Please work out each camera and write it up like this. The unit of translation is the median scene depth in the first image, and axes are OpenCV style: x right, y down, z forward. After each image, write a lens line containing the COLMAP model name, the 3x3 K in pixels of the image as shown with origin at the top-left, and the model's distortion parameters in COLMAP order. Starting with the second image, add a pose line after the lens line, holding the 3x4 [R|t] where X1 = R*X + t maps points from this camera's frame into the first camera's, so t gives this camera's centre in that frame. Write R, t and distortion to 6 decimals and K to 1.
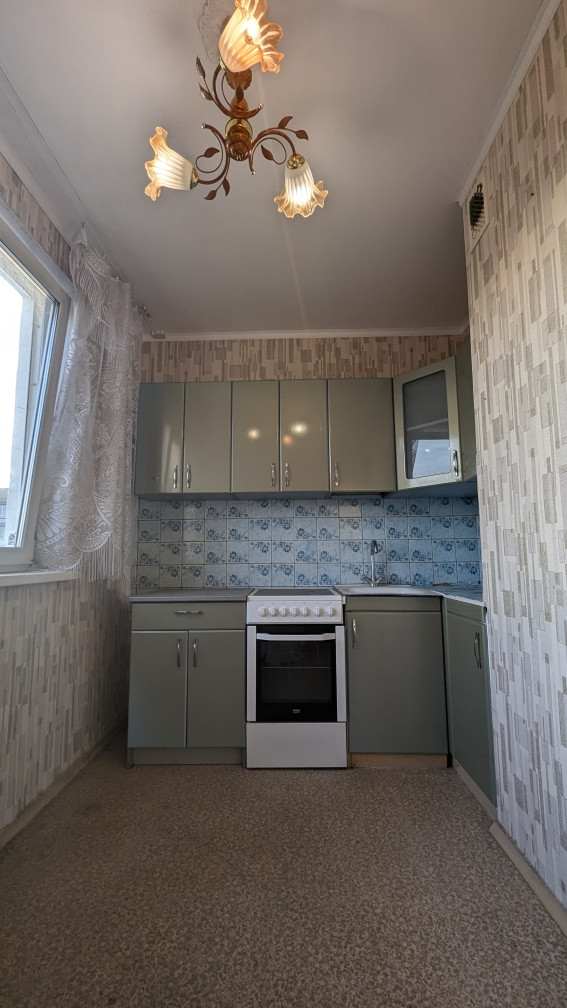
lens RADIAL K [[416.2, 0, 282.8], [0, 416.2, 507.7], [0, 0, 1]] dist [0.001127, 0.000024]
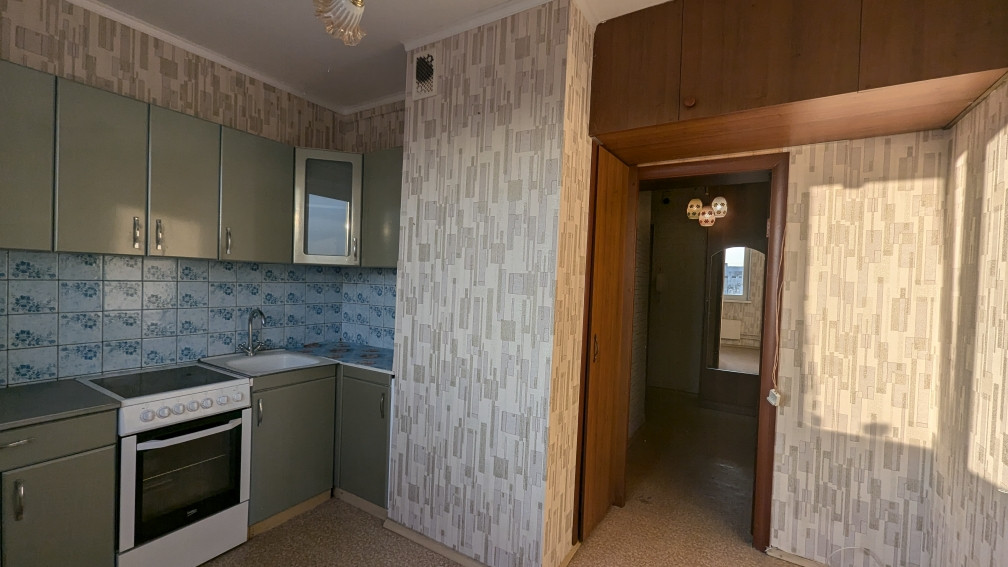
lens RADIAL K [[416.2, 0, 504.0], [0, 416.2, 283.5], [0, 0, 1]] dist [0.001127, 0.000024]
pose [[0.498705, 0.008710, 0.866728, -0.417843], [-0.143874, 0.986910, 0.072866, -0.168000], [-0.854747, -0.161038, 0.493430, 0.048421]]
